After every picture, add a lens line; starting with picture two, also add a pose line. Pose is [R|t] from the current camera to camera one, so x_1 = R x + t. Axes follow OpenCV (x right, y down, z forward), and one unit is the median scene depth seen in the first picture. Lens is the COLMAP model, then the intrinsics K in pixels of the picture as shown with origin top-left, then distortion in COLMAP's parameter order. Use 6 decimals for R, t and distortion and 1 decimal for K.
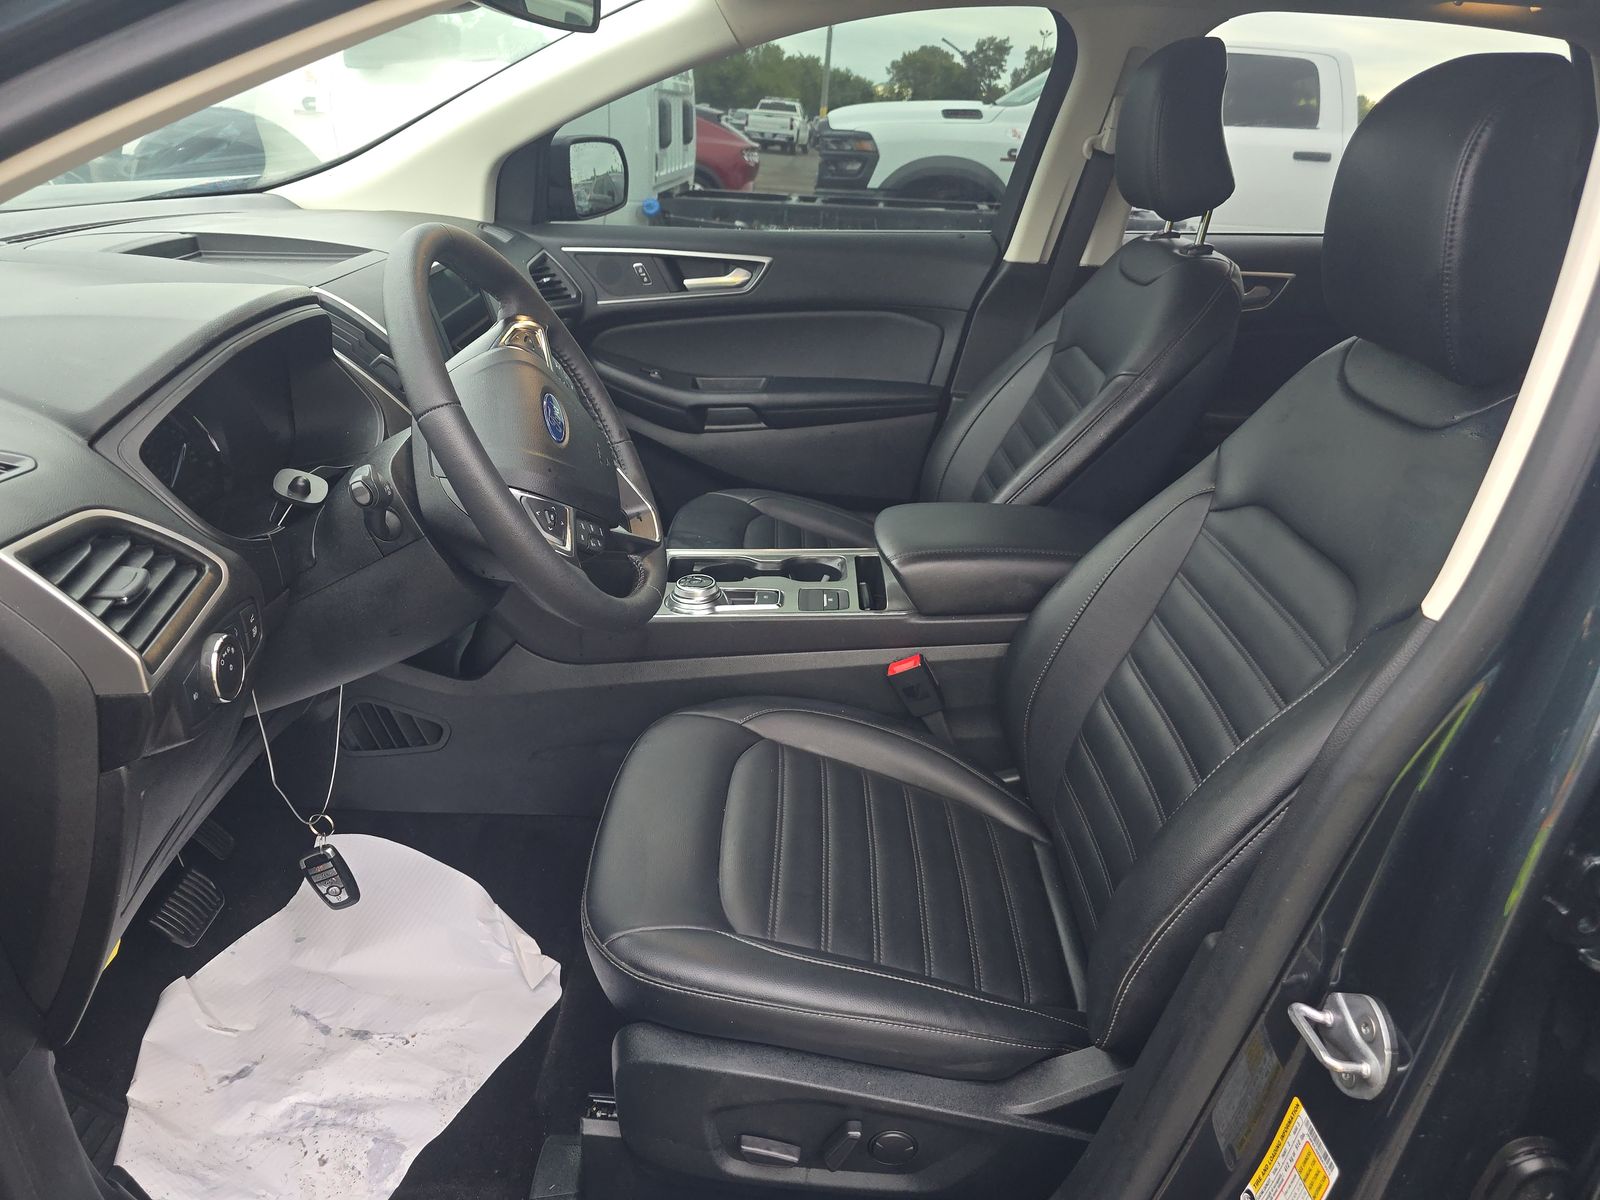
lens RADIAL K [[1107.8, 0, 793.5], [0, 1107.8, 611.5], [0, 0, 1]] dist [0.018982, -0.002662]
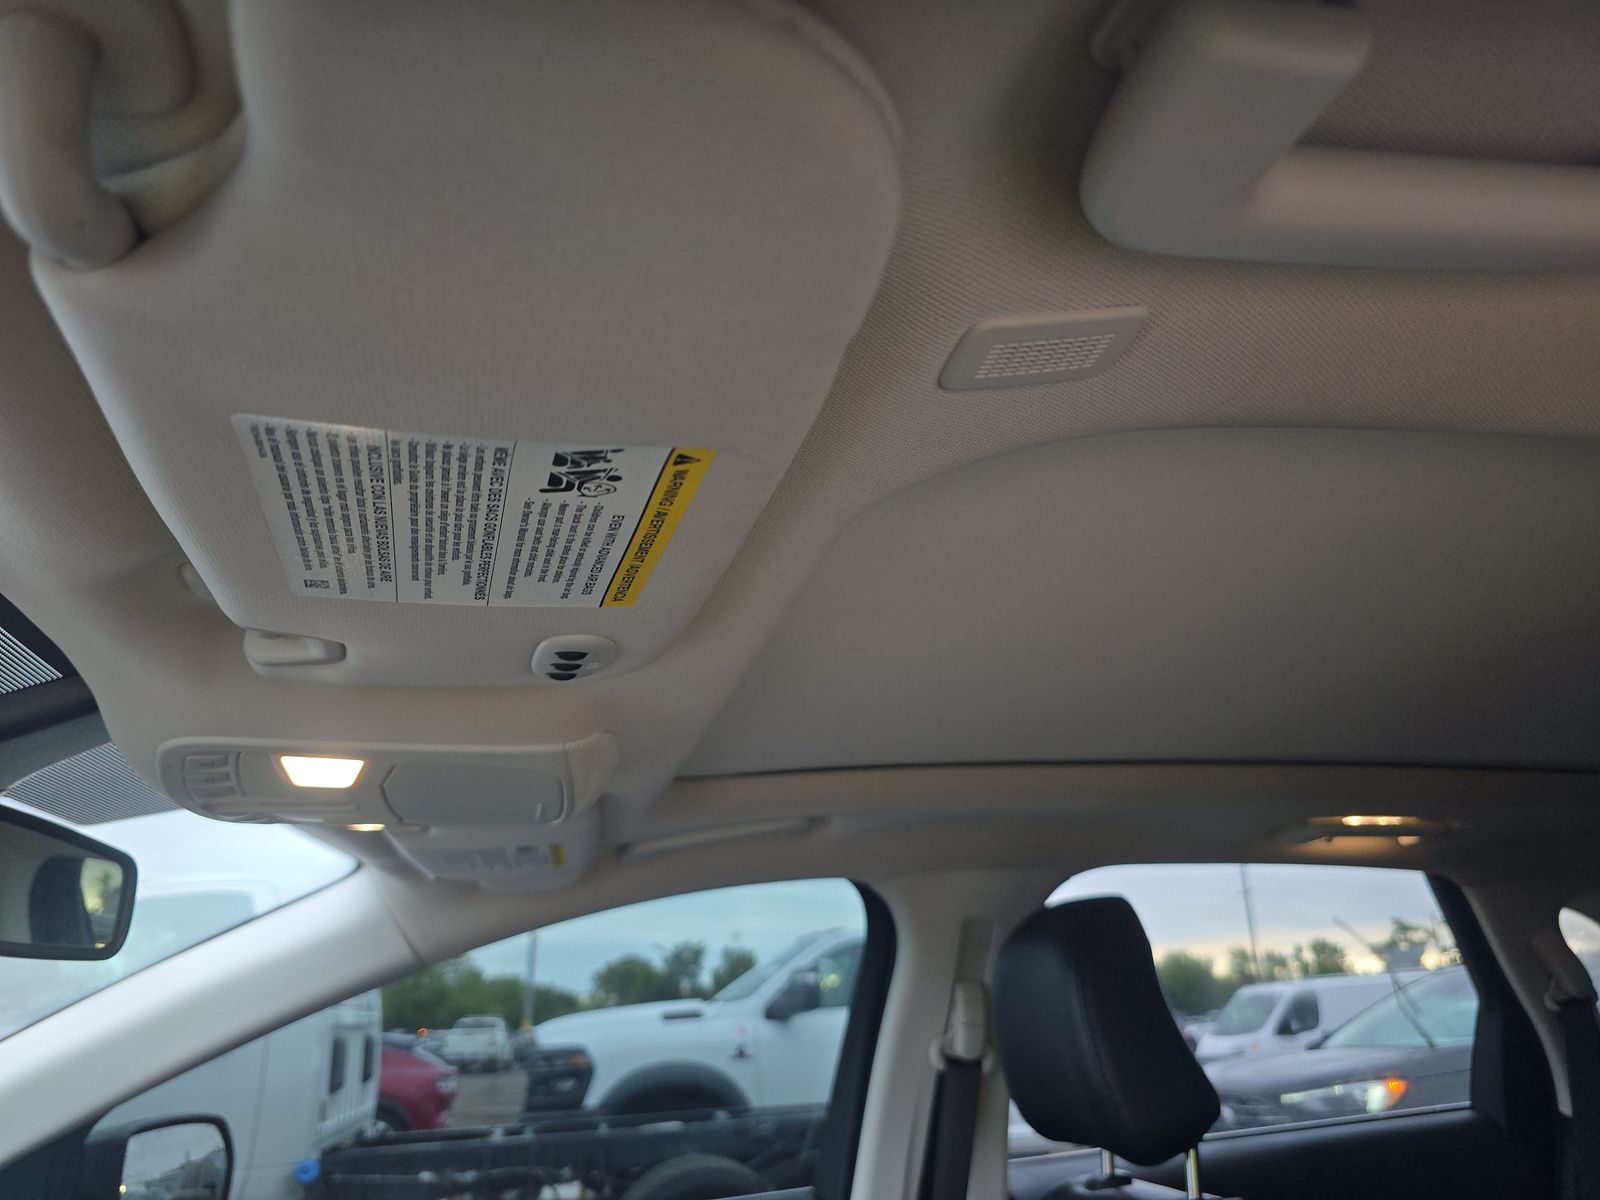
lens RADIAL K [[1107.8, 0, 793.5], [0, 1107.8, 611.5], [0, 0, 1]] dist [0.018982, -0.002662]
pose [[0.965429, -0.002398, 0.260657, -0.001606], [0.183076, 0.718055, -0.671476, -0.043764], [-0.185556, 0.695982, 0.693670, 0.089951]]
